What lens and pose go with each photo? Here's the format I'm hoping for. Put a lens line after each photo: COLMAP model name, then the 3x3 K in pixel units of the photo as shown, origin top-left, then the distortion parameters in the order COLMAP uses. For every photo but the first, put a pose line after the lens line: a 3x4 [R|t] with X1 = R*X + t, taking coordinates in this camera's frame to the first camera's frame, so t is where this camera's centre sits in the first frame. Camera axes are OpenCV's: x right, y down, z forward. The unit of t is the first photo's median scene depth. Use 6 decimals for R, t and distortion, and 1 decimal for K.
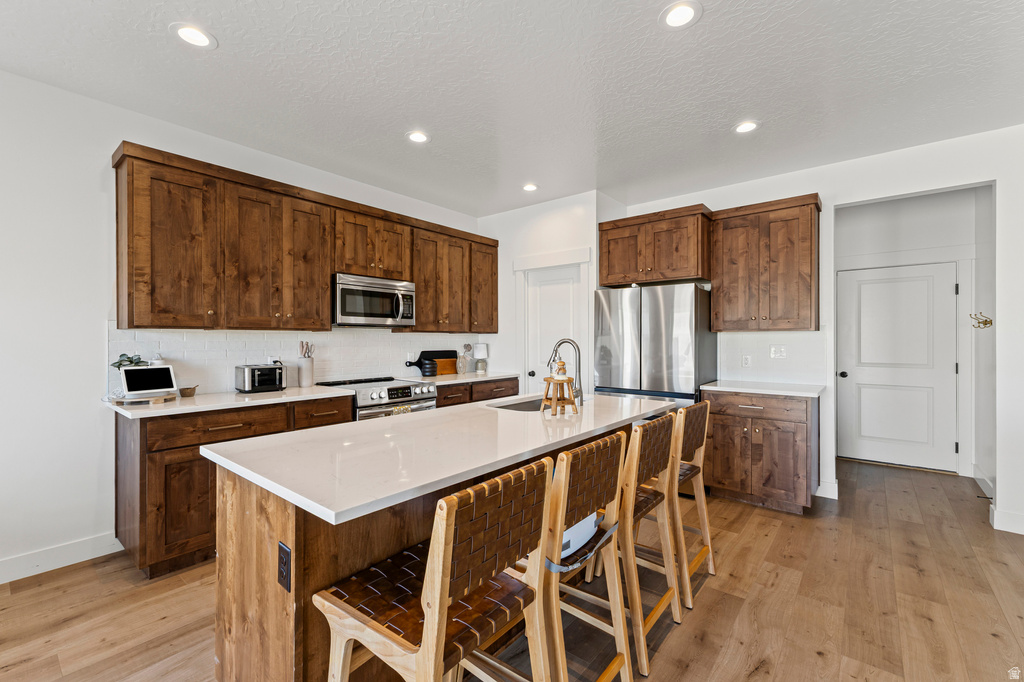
lens RADIAL K [[433.6, 0, 510.6], [0, 433.6, 340.5], [0, 0, 1]] dist [0.001333, 0.000066]
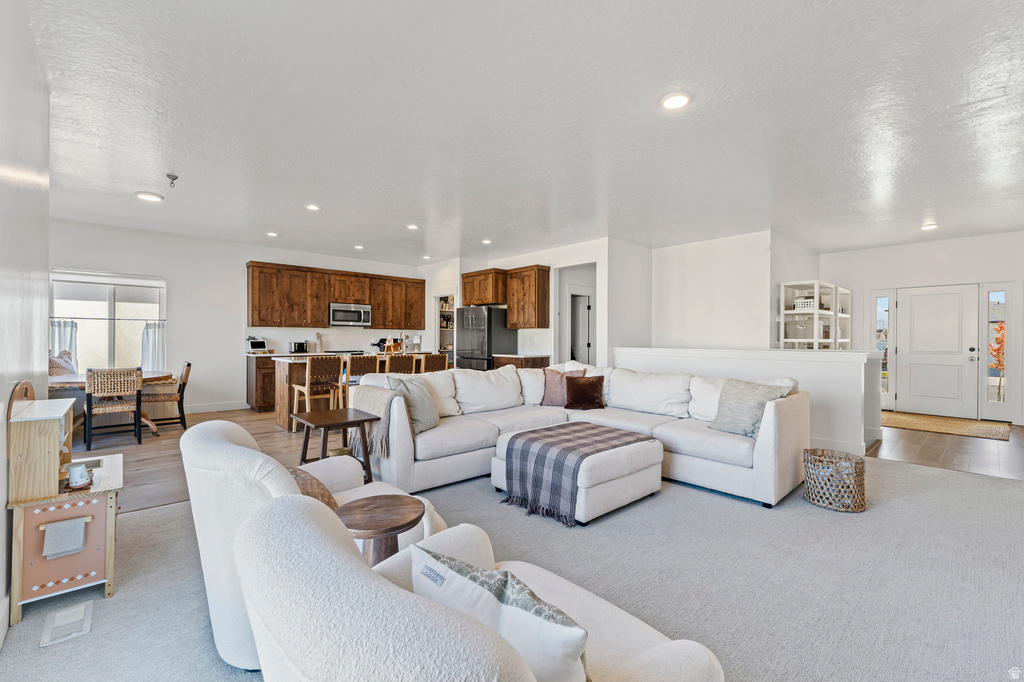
lens RADIAL K [[433.6, 0, 511.5], [0, 433.6, 339.8], [0, 0, 1]] dist [0.001333, 0.000066]
pose [[0.988854, 0.006245, -0.148760, 0.861101], [-0.006331, 0.999980, -0.000106, 0.033941], [0.148756, 0.001047, 0.988873, -1.093290]]
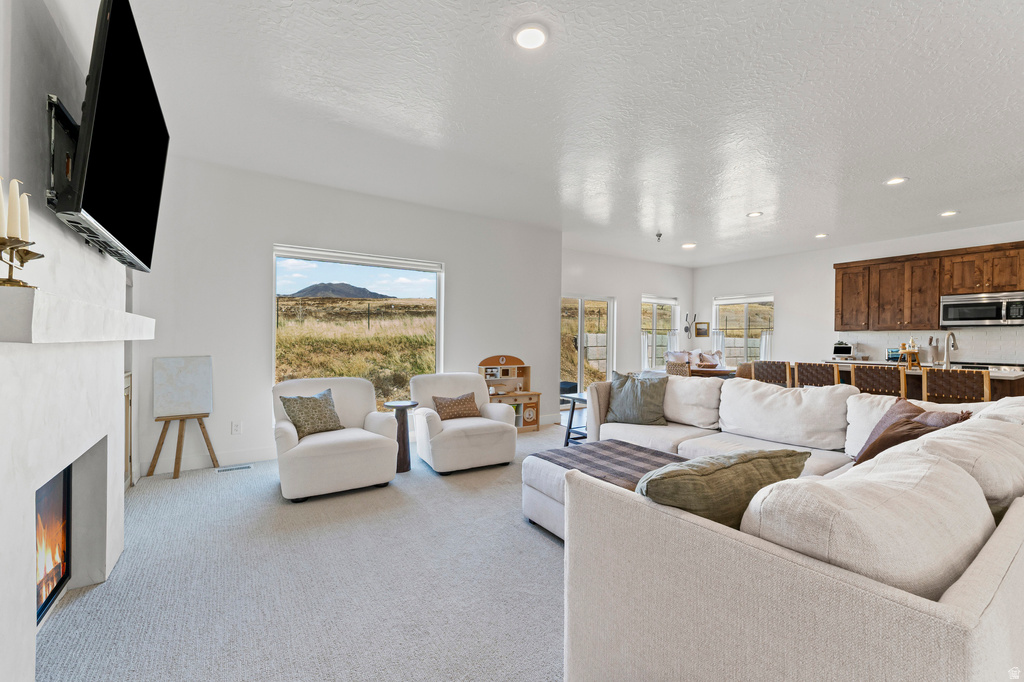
lens RADIAL K [[433.6, 0, 515.8], [0, 433.6, 344.2], [0, 0, 1]] dist [0.001333, 0.000066]
pose [[-0.301787, 0.005521, -0.953360, 1.661024], [-0.013365, 0.999860, 0.010021, 0.037022], [0.953282, 0.015766, -0.301671, -0.067057]]
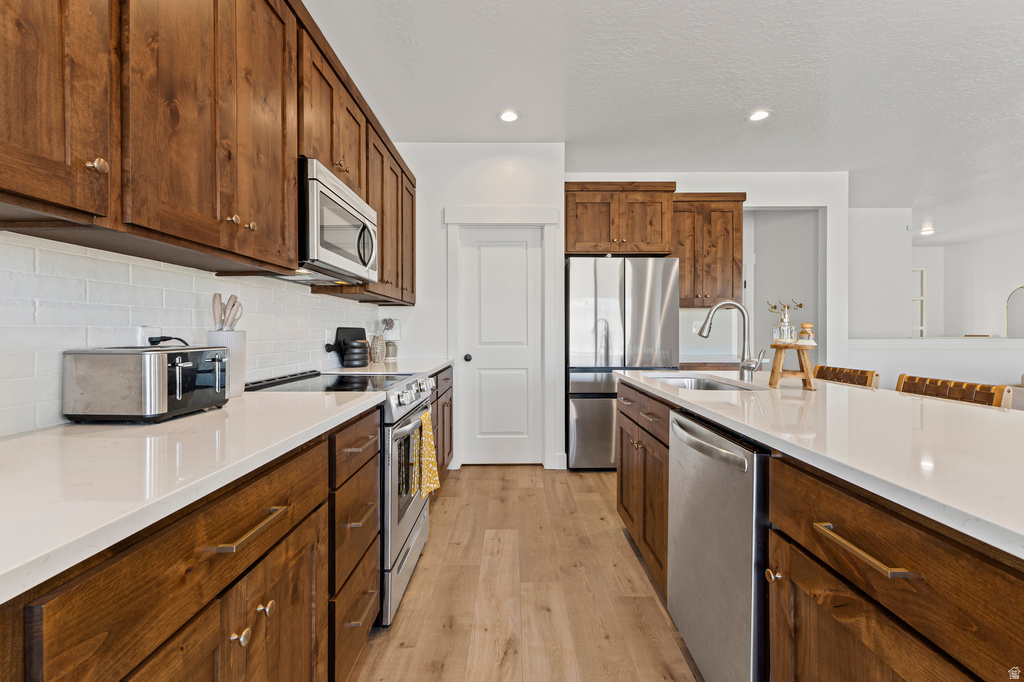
lens RADIAL K [[433.6, 0, 514.7], [0, 433.6, 329.9], [0, 0, 1]] dist [0.001333, 0.000066]
pose [[0.774134, 0.001702, 0.633020, -0.514940], [0.002611, 0.999979, -0.005883, 0.041267], [-0.633016, 0.006207, 0.774113, 0.457500]]
